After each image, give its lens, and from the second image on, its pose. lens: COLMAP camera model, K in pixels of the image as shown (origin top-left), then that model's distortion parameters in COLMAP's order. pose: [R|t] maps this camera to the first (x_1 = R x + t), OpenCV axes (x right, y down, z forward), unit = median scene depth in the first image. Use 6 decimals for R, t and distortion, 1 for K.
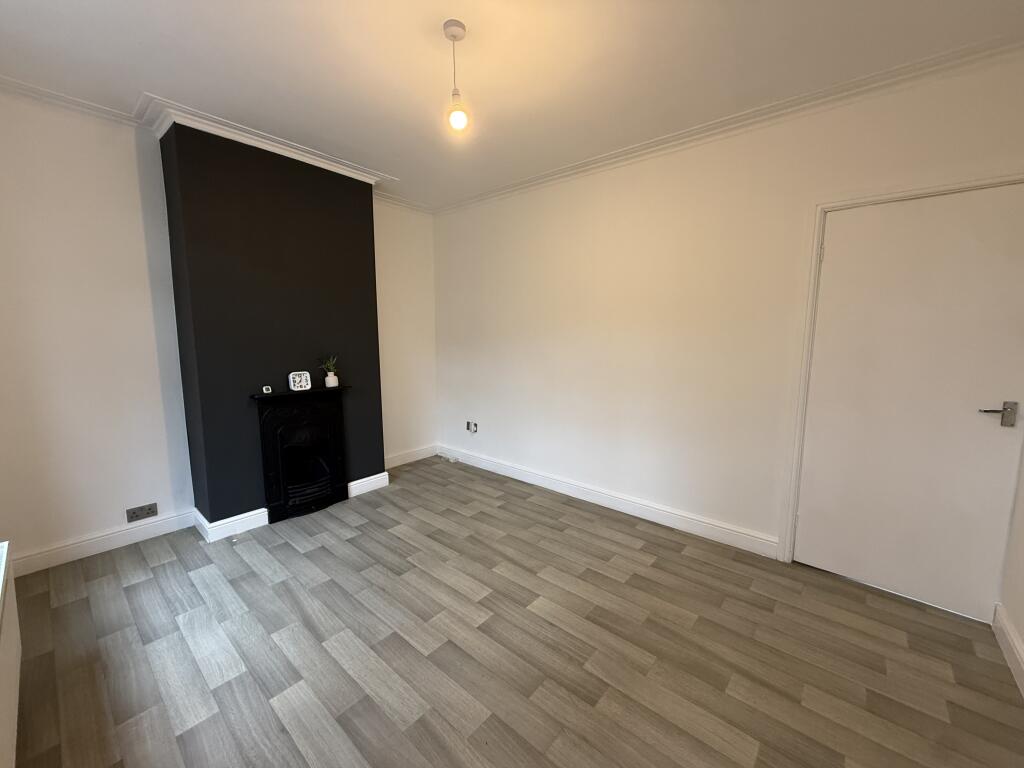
lens RADIAL K [[408.6, 0, 510.8], [0, 408.6, 383.4], [0, 0, 1]] dist [-0.000225, -0.000133]
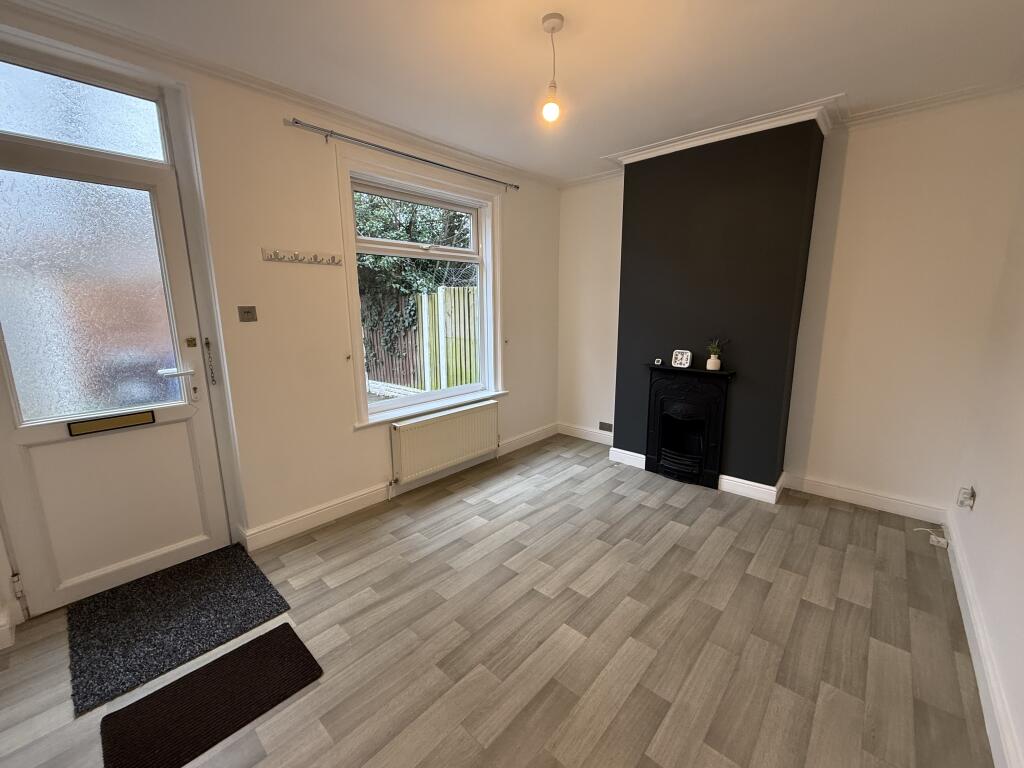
lens RADIAL K [[408.6, 0, 510.8], [0, 408.6, 383.4], [0, 0, 1]] dist [-0.000225, -0.000133]
pose [[-0.029855, 0.182307, -0.982788, 0.657512], [-0.120364, 0.975416, 0.184596, -0.100150], [0.992281, 0.123803, -0.007178, 0.642919]]
